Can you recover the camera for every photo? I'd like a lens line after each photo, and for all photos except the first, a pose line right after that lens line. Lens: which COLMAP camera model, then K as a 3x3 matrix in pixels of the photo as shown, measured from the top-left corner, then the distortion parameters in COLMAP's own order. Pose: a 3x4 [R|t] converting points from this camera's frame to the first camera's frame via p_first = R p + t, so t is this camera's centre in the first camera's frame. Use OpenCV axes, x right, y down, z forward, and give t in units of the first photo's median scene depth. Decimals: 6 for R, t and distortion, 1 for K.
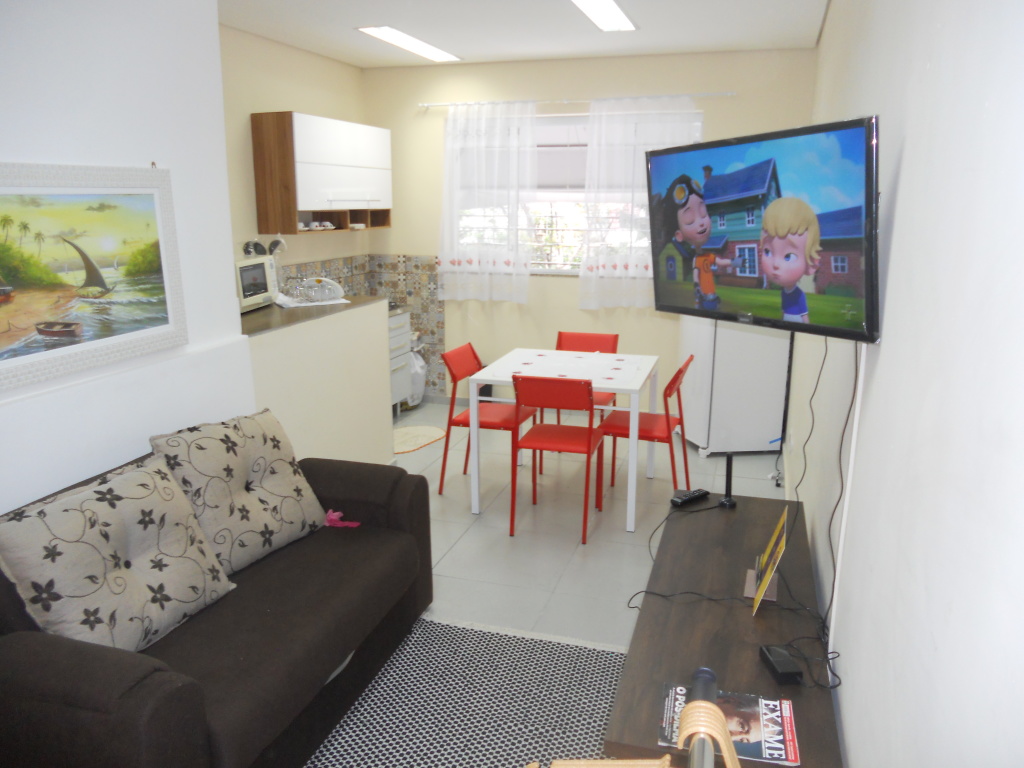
lens RADIAL K [[783.3, 0, 513.1], [0, 783.3, 388.8], [0, 0, 1]] dist [-0.010117, 0.012110]
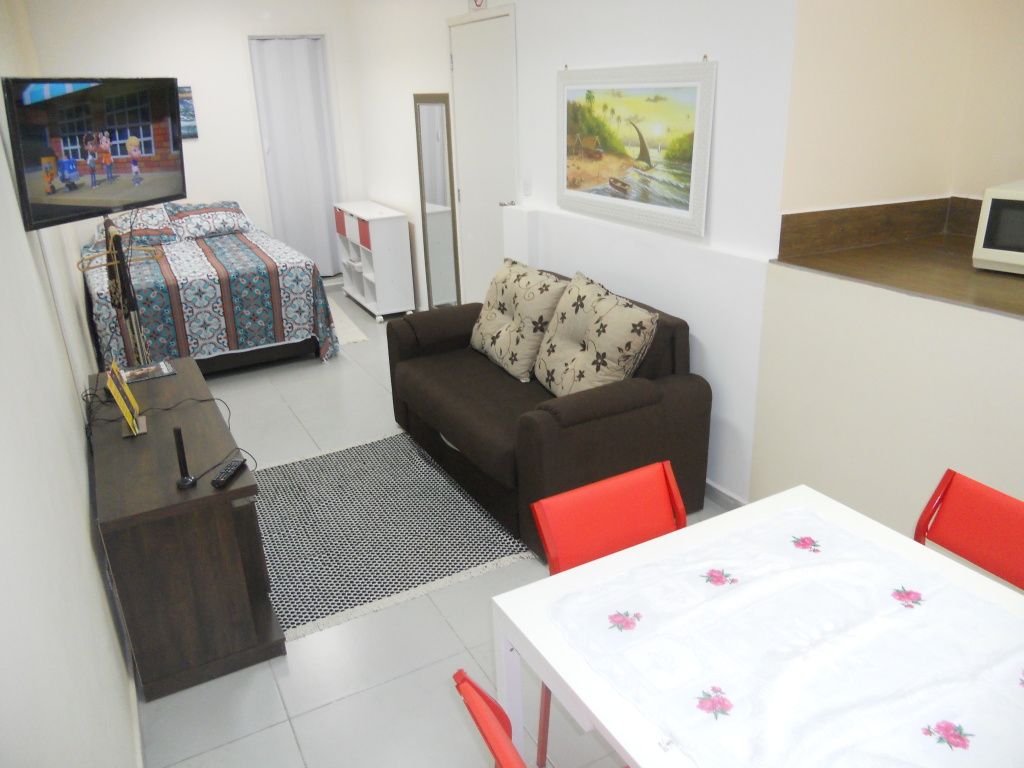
lens RADIAL K [[783.3, 0, 511.3], [0, 783.3, 376.4], [0, 0, 1]] dist [-0.010117, 0.012110]
pose [[-0.706234, 0.270212, -0.654384, 0.524211], [-0.137296, 0.854481, 0.501012, -0.412929], [0.694538, 0.443676, -0.566365, 1.609027]]
